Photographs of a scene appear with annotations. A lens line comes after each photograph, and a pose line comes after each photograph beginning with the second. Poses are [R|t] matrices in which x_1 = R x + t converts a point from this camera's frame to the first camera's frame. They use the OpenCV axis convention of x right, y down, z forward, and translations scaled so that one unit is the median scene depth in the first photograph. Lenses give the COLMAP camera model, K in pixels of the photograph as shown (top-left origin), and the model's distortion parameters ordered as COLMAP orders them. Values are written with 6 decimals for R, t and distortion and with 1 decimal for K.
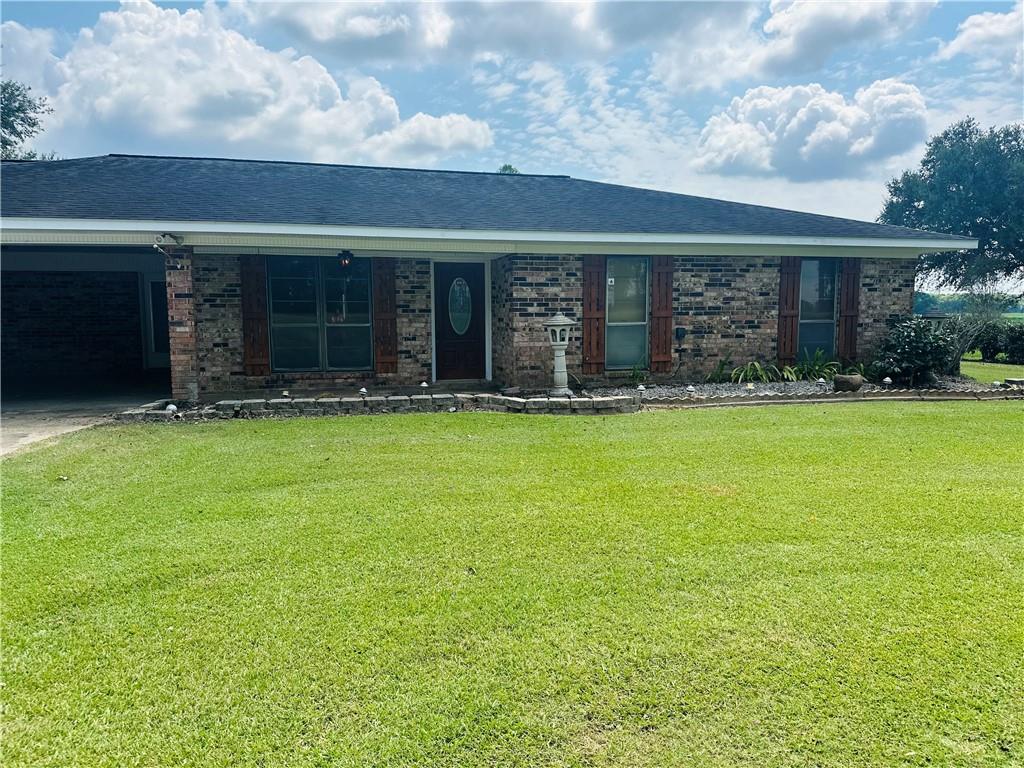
lens RADIAL K [[714.5, 0, 512.0], [0, 714.5, 384.0], [0, 0, 1]] dist [0.022197, -0.053543]
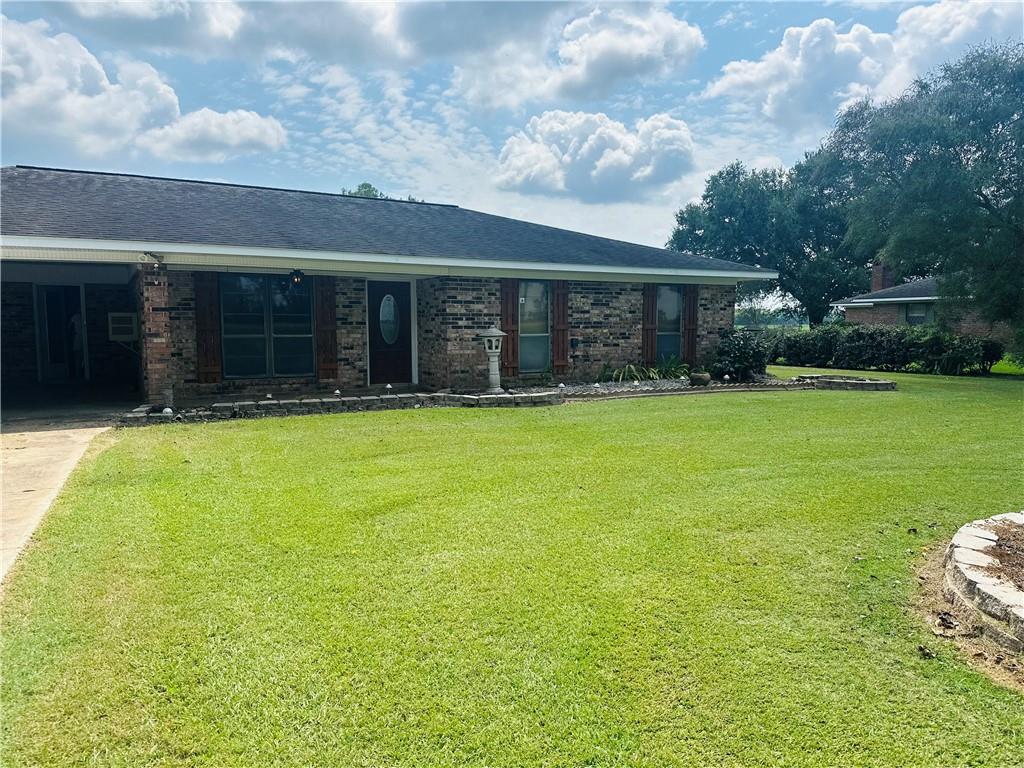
lens RADIAL K [[717.2, 0, 512.0], [0, 717.2, 384.0], [0, 0, 1]] dist [0.001056, 0.003086]
pose [[0.961526, -0.018219, 0.274108, -0.170690], [0.021974, 0.999702, -0.010633, 0.009534], [-0.273832, 0.016247, 0.961640, -0.135405]]
